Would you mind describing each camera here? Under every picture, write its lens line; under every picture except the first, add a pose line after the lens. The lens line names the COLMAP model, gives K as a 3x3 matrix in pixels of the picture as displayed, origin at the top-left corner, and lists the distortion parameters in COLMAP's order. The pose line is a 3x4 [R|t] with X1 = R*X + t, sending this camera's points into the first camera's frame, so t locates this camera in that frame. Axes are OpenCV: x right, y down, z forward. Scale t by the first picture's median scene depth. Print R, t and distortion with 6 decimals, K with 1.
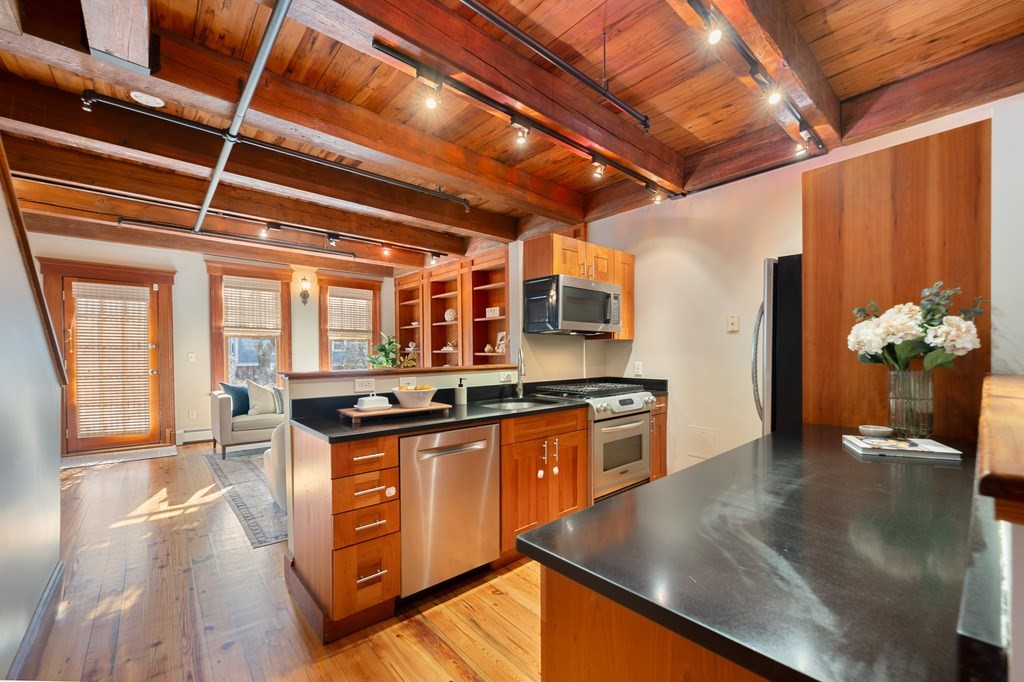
lens RADIAL K [[407.2, 0, 518.7], [0, 407.2, 361.5], [0, 0, 1]] dist [-0.006284, 0.000251]
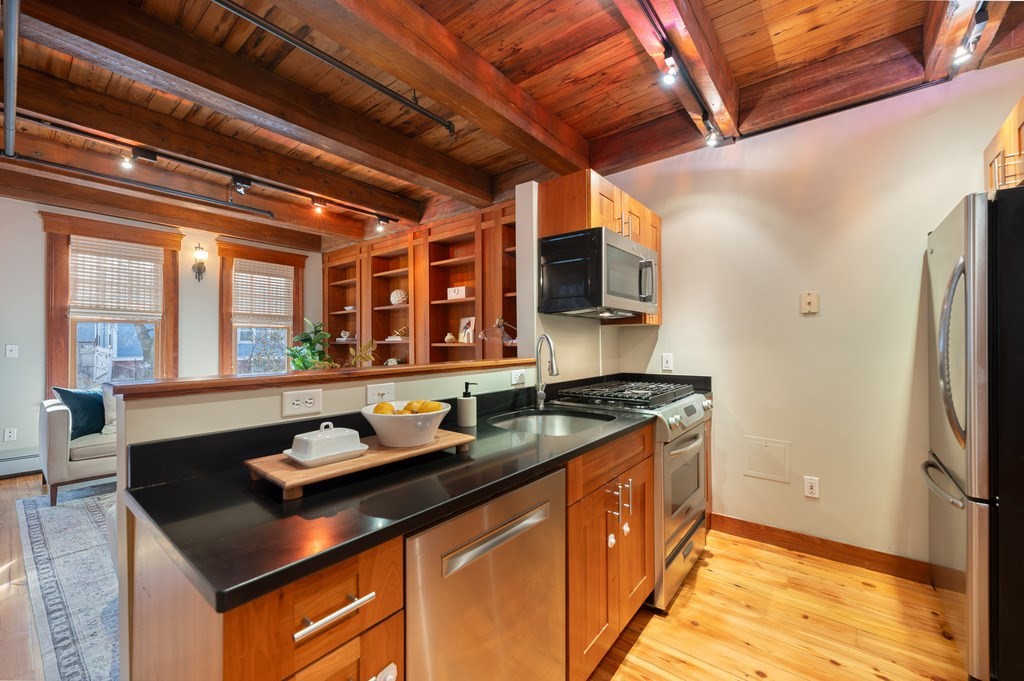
lens RADIAL K [[410.5, 0, 513.2], [0, 410.5, 338.1], [0, 0, 1]] dist [-0.002598, 0.000206]
pose [[0.986864, 0.000092, 0.161555, -0.096964], [0.005959, 0.999299, -0.036970, -0.001249], [-0.161445, 0.037447, 0.986171, 0.213076]]
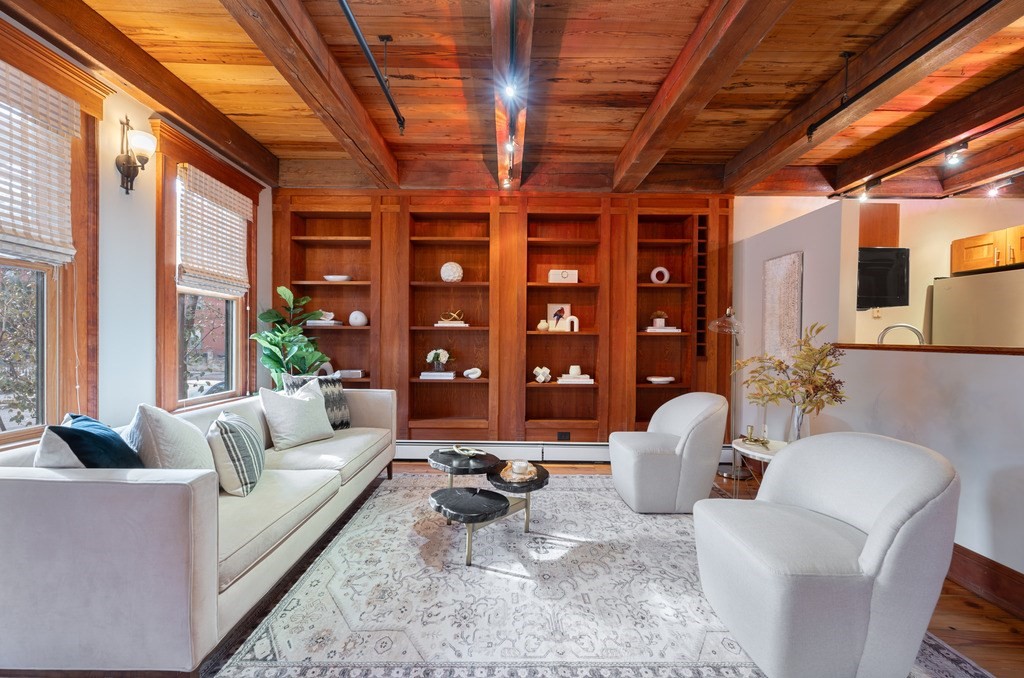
lens RADIAL K [[410.5, 0, 511.6], [0, 410.5, 341.5], [0, 0, 1]] dist [-0.002598, 0.000206]
pose [[0.663023, 0.003793, 0.748589, -0.781938], [0.007056, 0.999911, -0.011316, 0.005092], [-0.748566, 0.012784, 0.662937, 0.668463]]
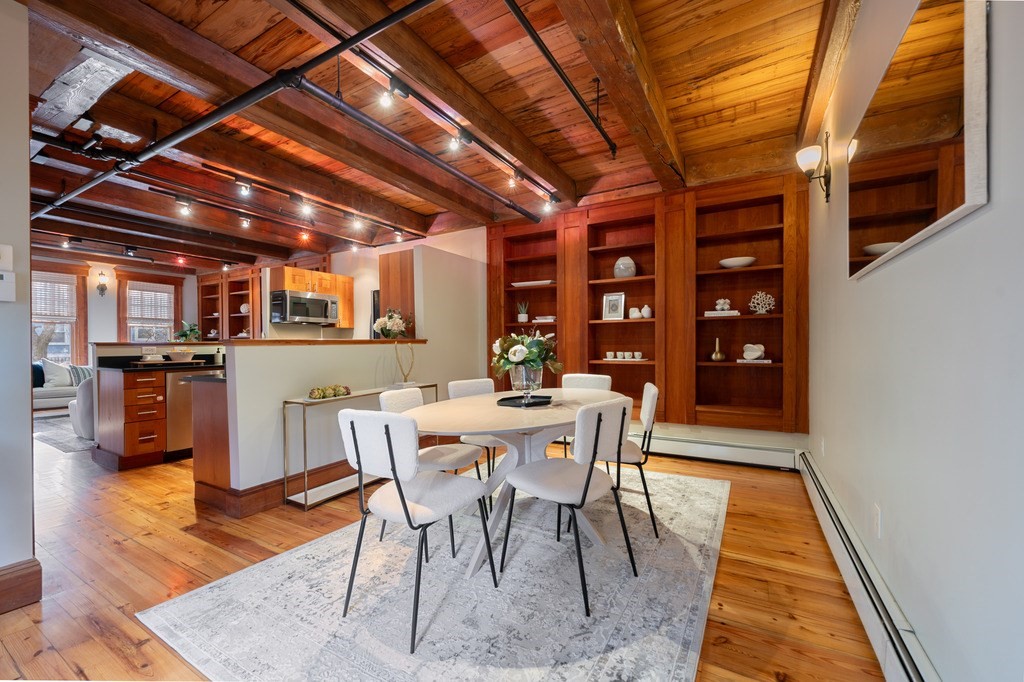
lens RADIAL K [[407.2, 0, 512.9], [0, 407.2, 346.9], [0, 0, 1]] dist [-0.006284, 0.000251]
pose [[0.949771, -0.001355, 0.312944, 0.305151], [0.006737, 0.999847, -0.016118, 0.043213], [-0.312874, 0.017417, 0.949635, -0.622373]]
